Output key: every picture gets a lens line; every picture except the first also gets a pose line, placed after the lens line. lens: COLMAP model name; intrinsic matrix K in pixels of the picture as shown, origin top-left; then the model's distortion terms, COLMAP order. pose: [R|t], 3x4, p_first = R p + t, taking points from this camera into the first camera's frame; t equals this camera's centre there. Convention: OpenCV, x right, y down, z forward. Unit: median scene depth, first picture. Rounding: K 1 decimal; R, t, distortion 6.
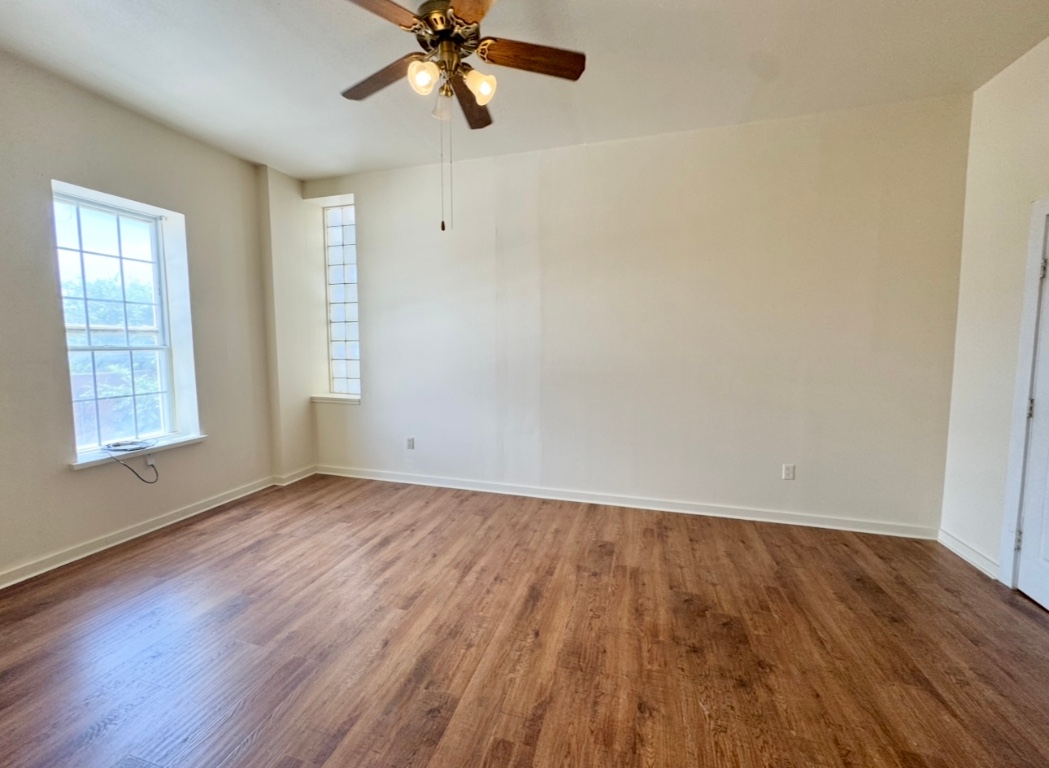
lens RADIAL K [[414.9, 0, 529.3], [0, 414.9, 384.0], [0, 0, 1]] dist [-0.005906, 0.000588]
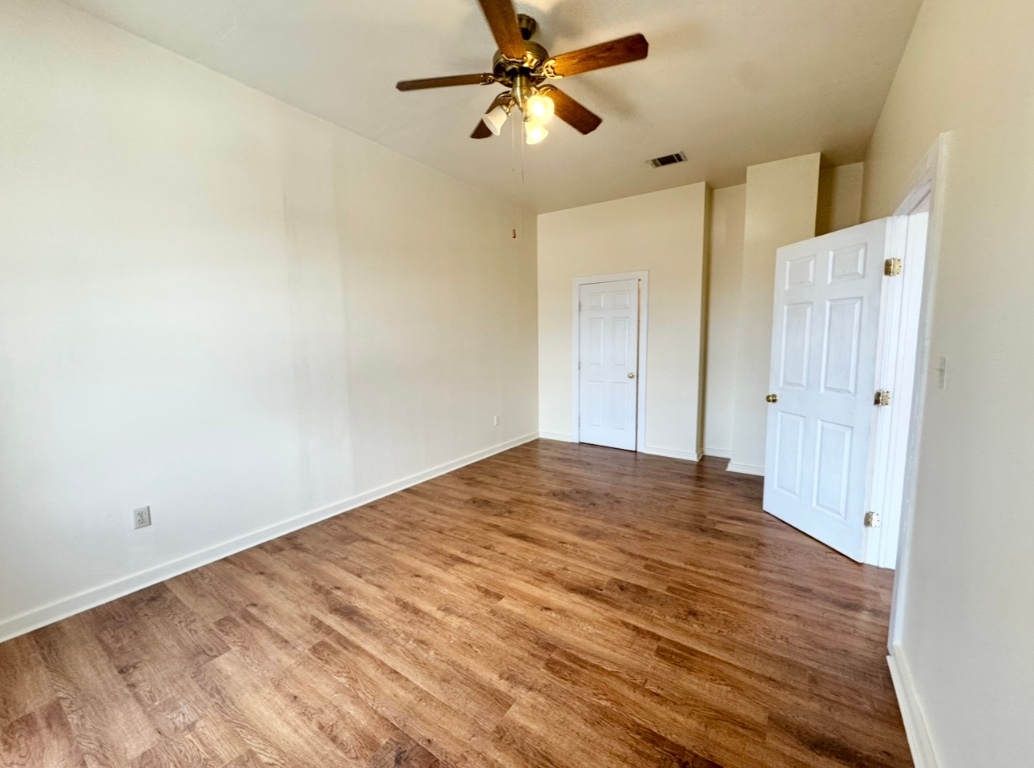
lens RADIAL K [[411.0, 0, 514.7], [0, 411.0, 381.2], [0, 0, 1]] dist [-0.001667, 0.000185]
pose [[0.322566, -0.102674, 0.940962, -0.911764], [0.099228, 0.992290, 0.074259, -0.049670], [-0.941332, 0.069416, 0.330267, 0.451666]]
